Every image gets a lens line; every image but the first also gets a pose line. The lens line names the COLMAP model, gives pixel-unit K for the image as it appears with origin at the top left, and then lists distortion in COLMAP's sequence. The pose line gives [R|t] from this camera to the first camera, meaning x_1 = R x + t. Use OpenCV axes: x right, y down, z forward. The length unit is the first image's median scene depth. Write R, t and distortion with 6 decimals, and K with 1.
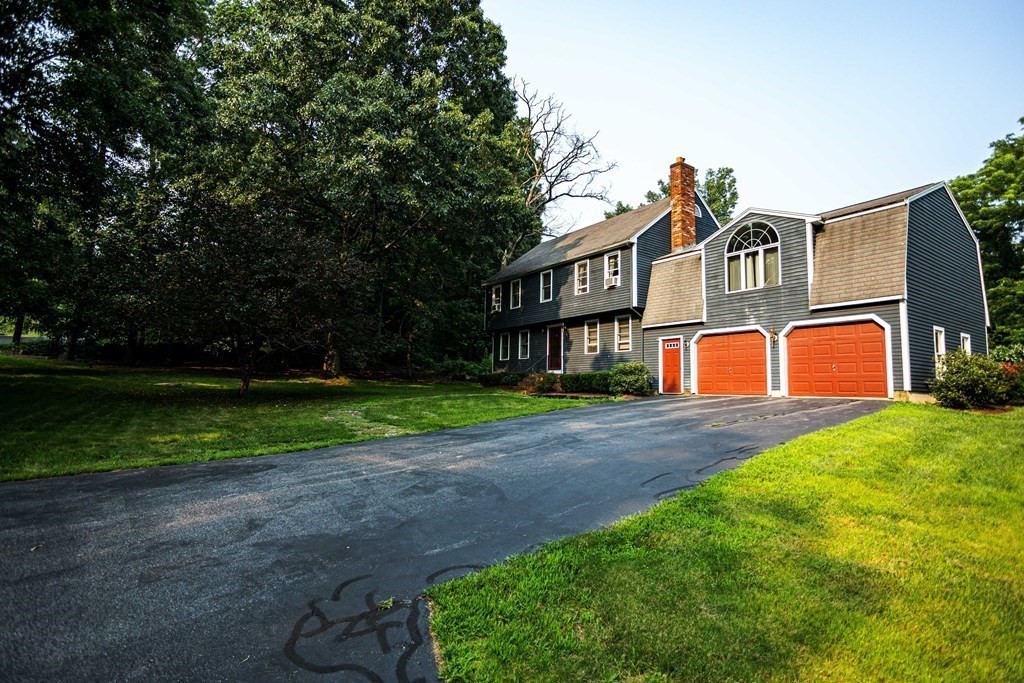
lens RADIAL K [[495.6, 0, 514.3], [0, 495.6, 342.1], [0, 0, 1]] dist [-0.021458, 0.001582]
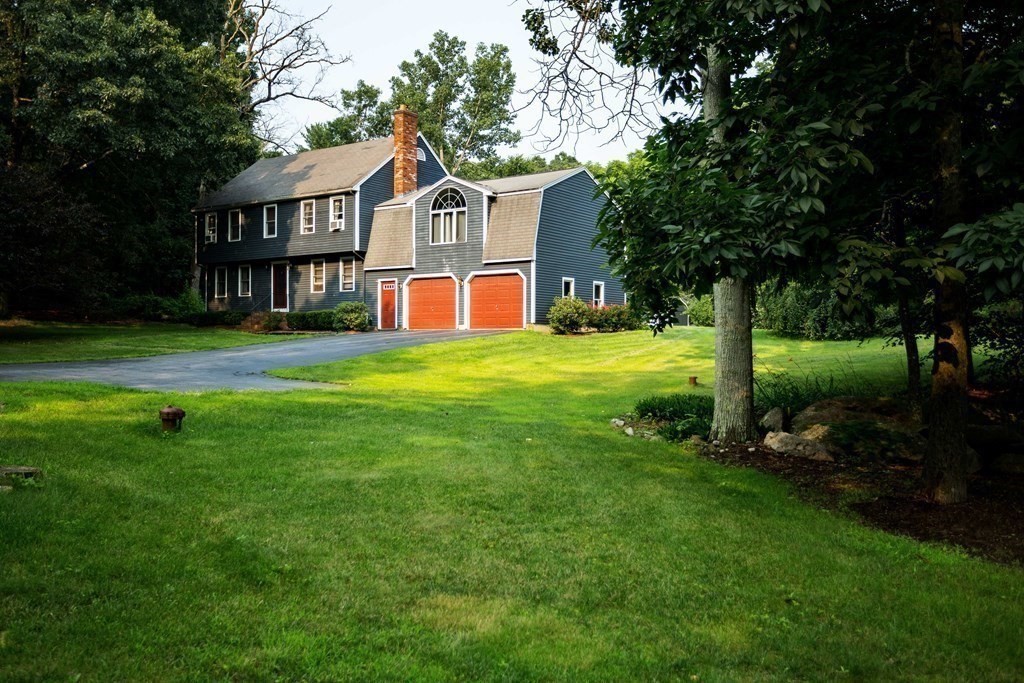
lens RADIAL K [[906.2, 0, 513.3], [0, 906.2, 343.5], [0, 0, 1]] dist [-0.004557, 0.008456]
pose [[0.938446, -0.016055, 0.345051, -0.118912], [-0.018218, 0.995228, 0.095856, -0.061925], [-0.344944, -0.096242, 0.933676, -0.950992]]
